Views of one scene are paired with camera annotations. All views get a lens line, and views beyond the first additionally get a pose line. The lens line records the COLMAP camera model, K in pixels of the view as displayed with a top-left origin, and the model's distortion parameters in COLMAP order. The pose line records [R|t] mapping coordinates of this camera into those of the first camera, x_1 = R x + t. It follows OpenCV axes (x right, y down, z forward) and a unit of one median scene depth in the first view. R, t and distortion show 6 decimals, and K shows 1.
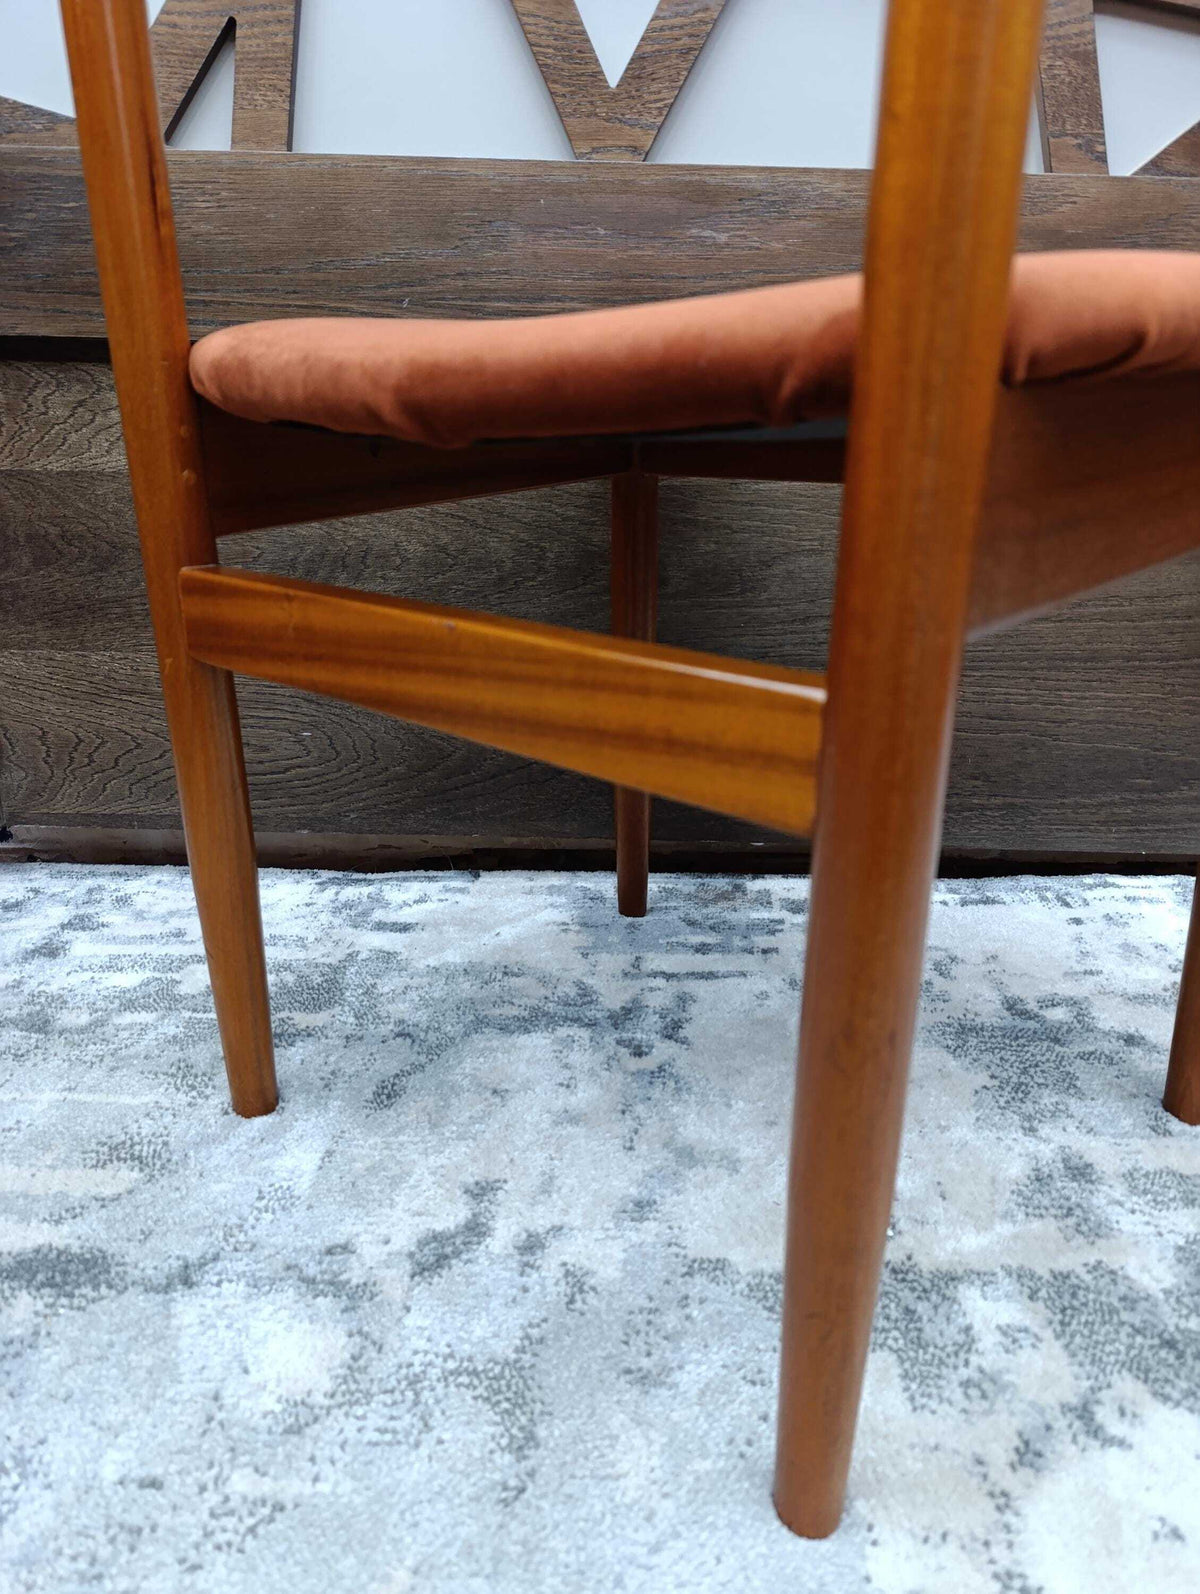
lens RADIAL K [[1088.4, 0, 608.4], [0, 1088.4, 808.3], [0, 0, 1]] dist [0.034646, -0.044450]
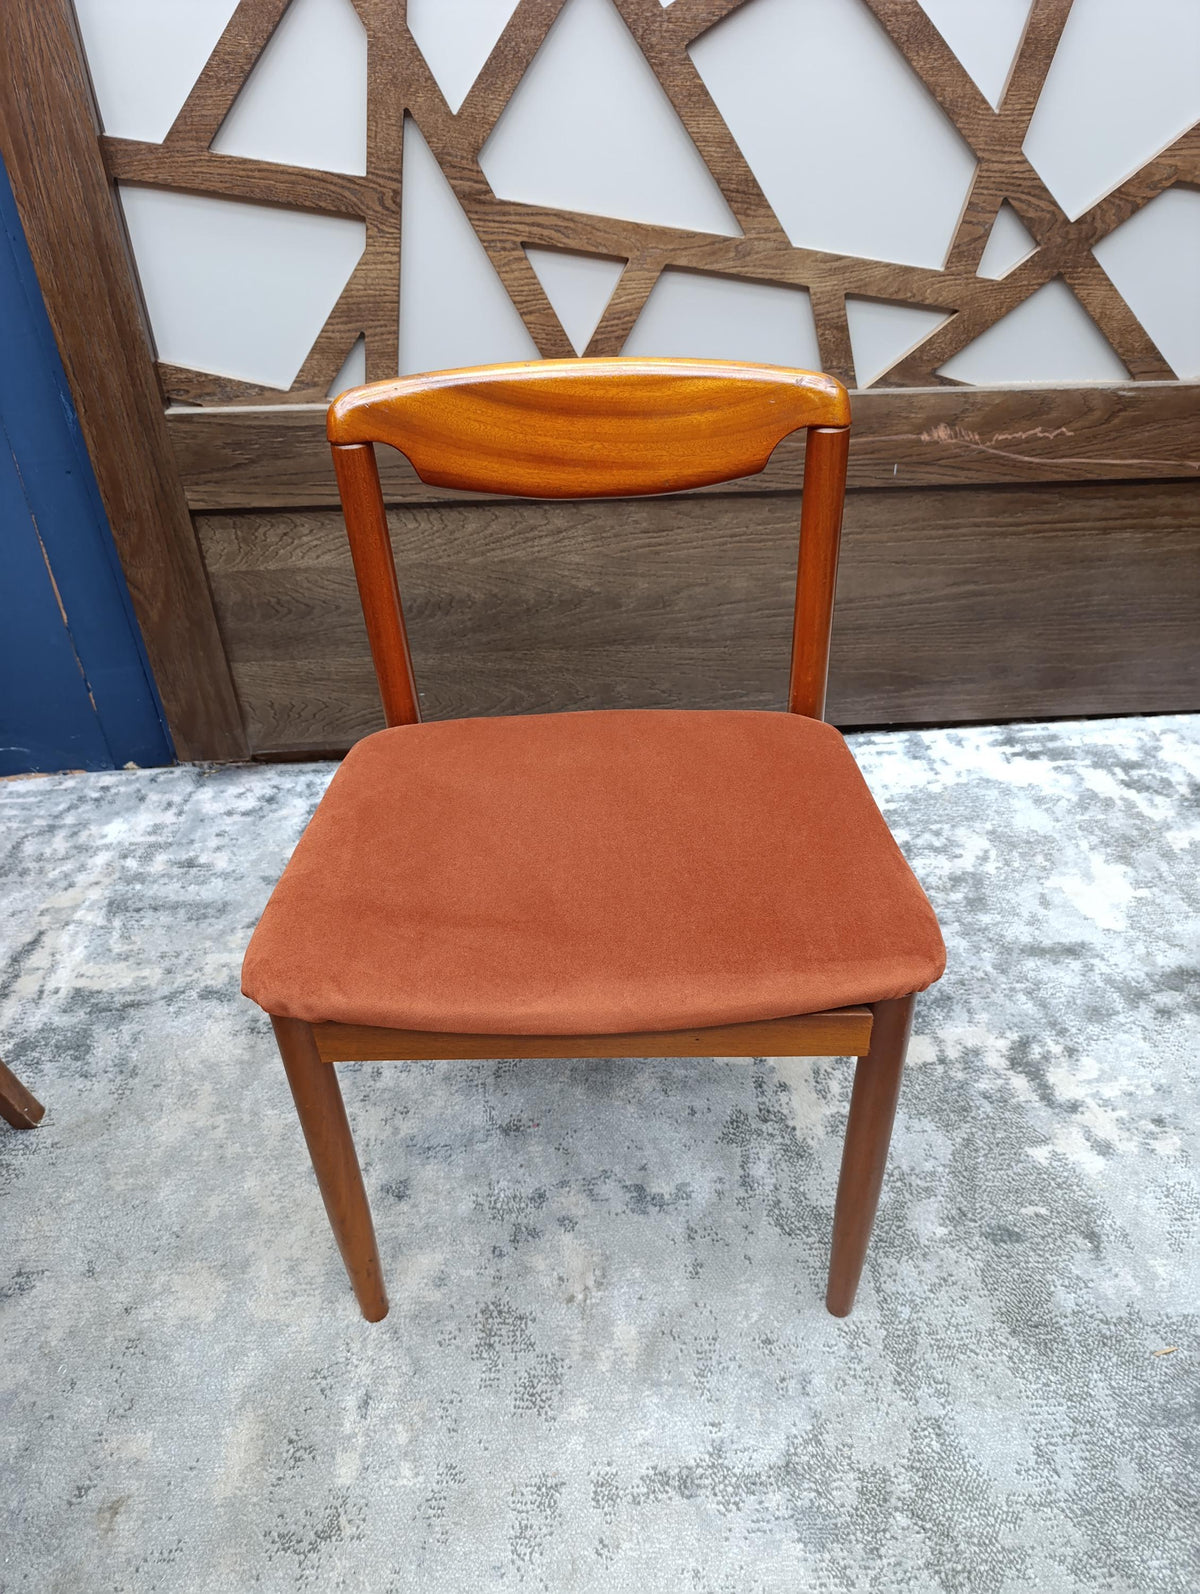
lens RADIAL K [[1086.5, 0, 607.8], [0, 1086.5, 797.9], [0, 0, 1]] dist [0.022263, -0.033051]
pose [[0.996704, -0.069732, 0.041467, -0.076540], [0.054551, 0.954351, 0.293664, -0.512229], [-0.060052, -0.290434, 0.955009, -0.936957]]
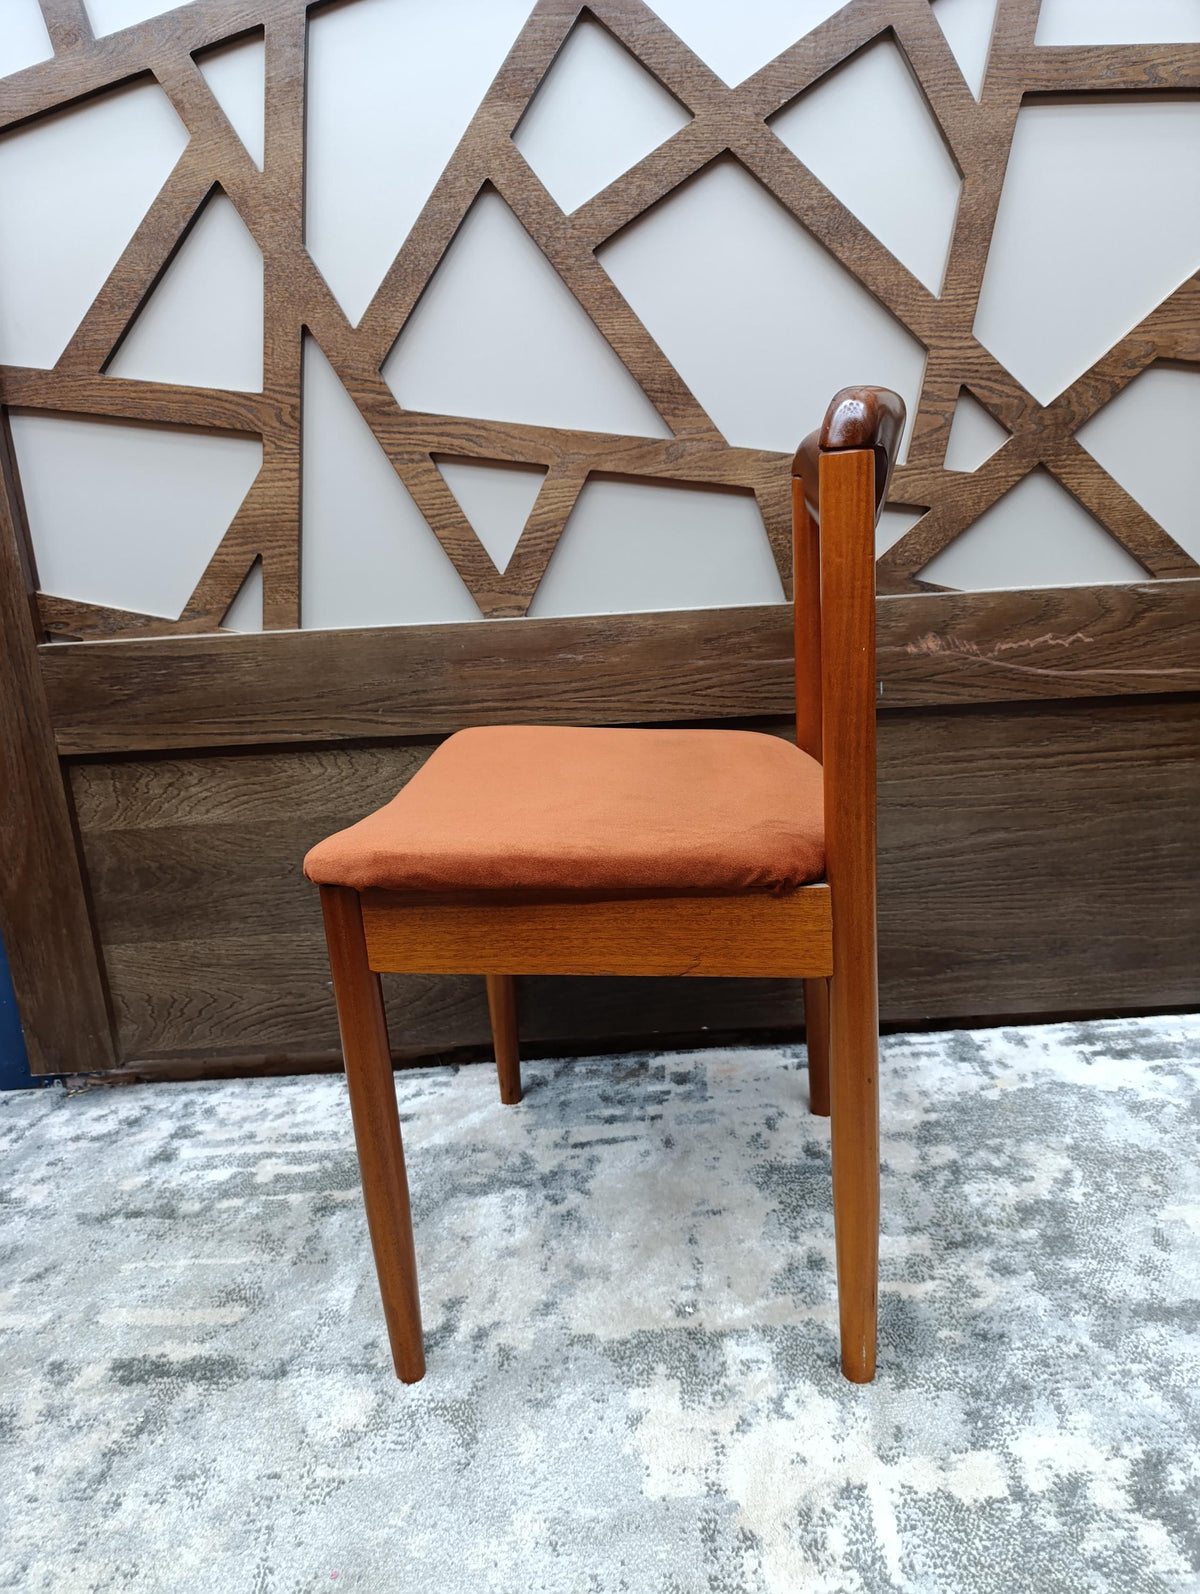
lens RADIAL K [[1092.9, 0, 615.5], [0, 1092.9, 798.5], [0, 0, 1]] dist [0.017283, -0.025850]
pose [[0.996682, -0.080855, -0.009380, 0.162996], [0.079736, 0.992998, -0.087156, -0.193304], [0.016361, 0.086119, 0.996151, -0.562454]]
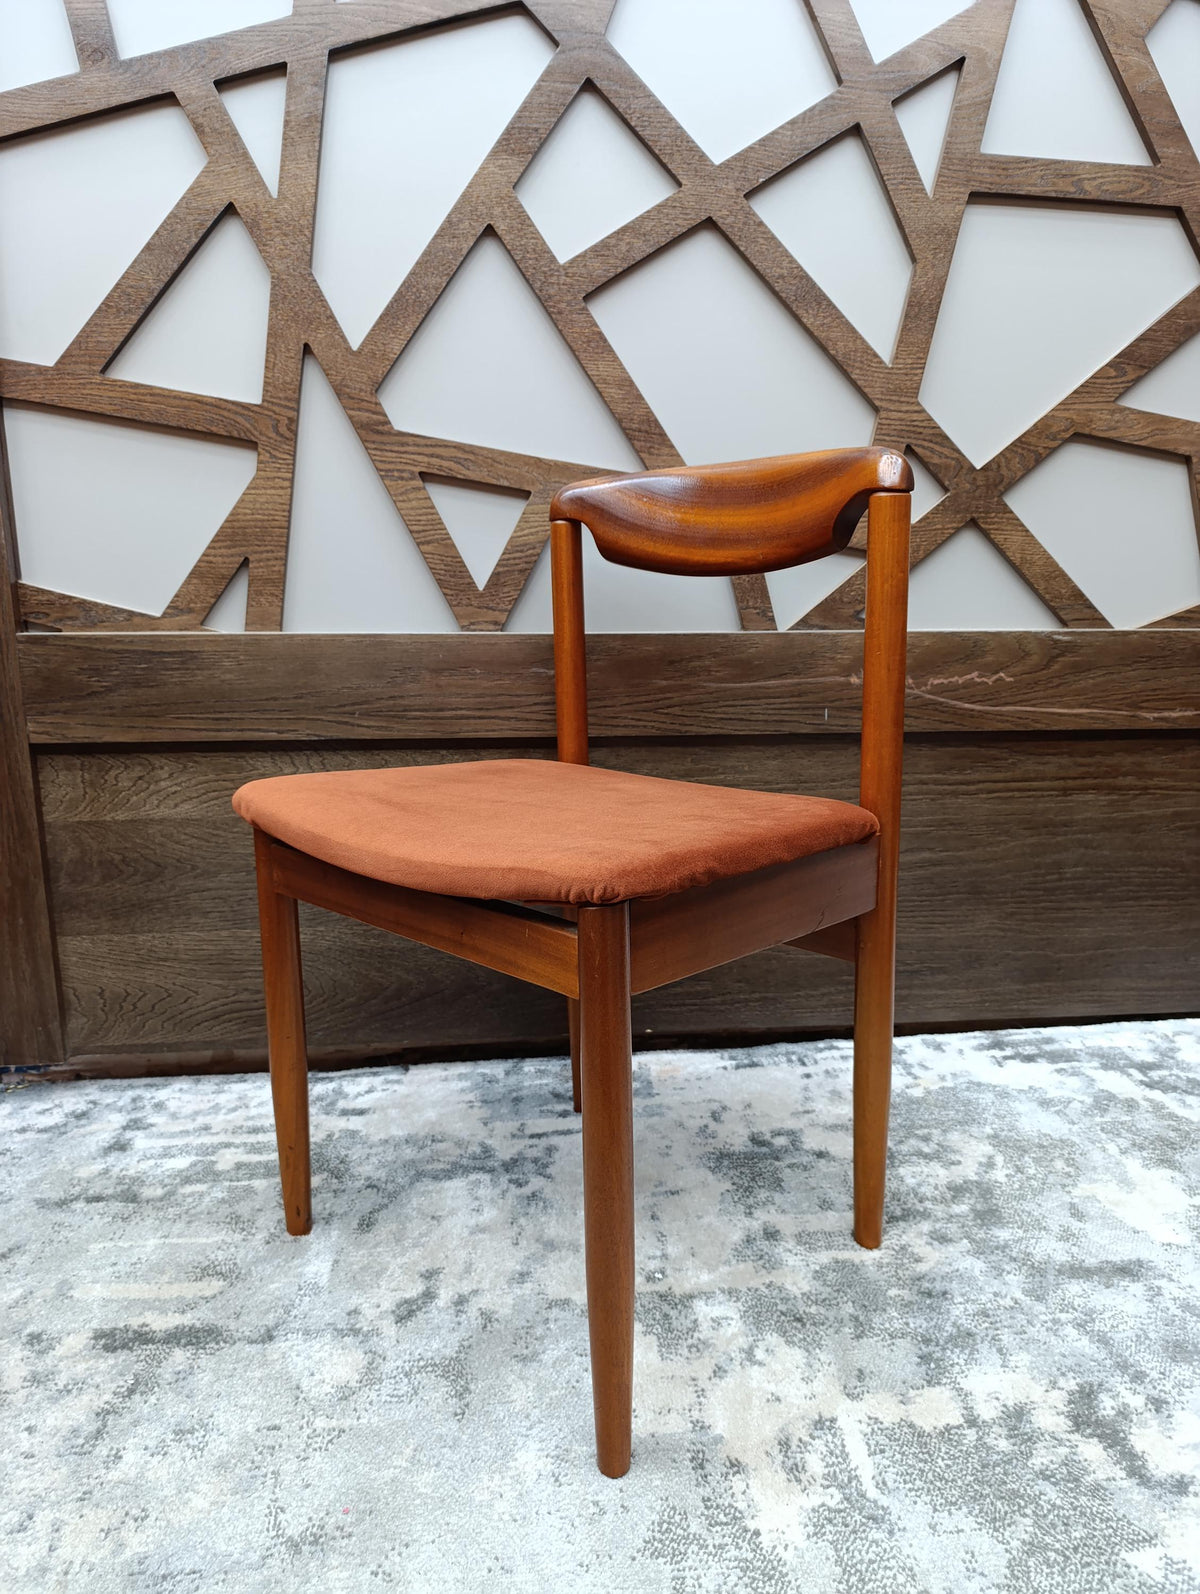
lens RADIAL K [[1091.1, 0, 605.3], [0, 1091.1, 803.8], [0, 0, 1]] dist [0.017652, -0.027175]
pose [[0.994391, -0.043865, 0.096240, 0.019834], [0.055376, 0.991180, -0.120398, -0.128683], [-0.090110, 0.125052, 0.988050, -0.647220]]
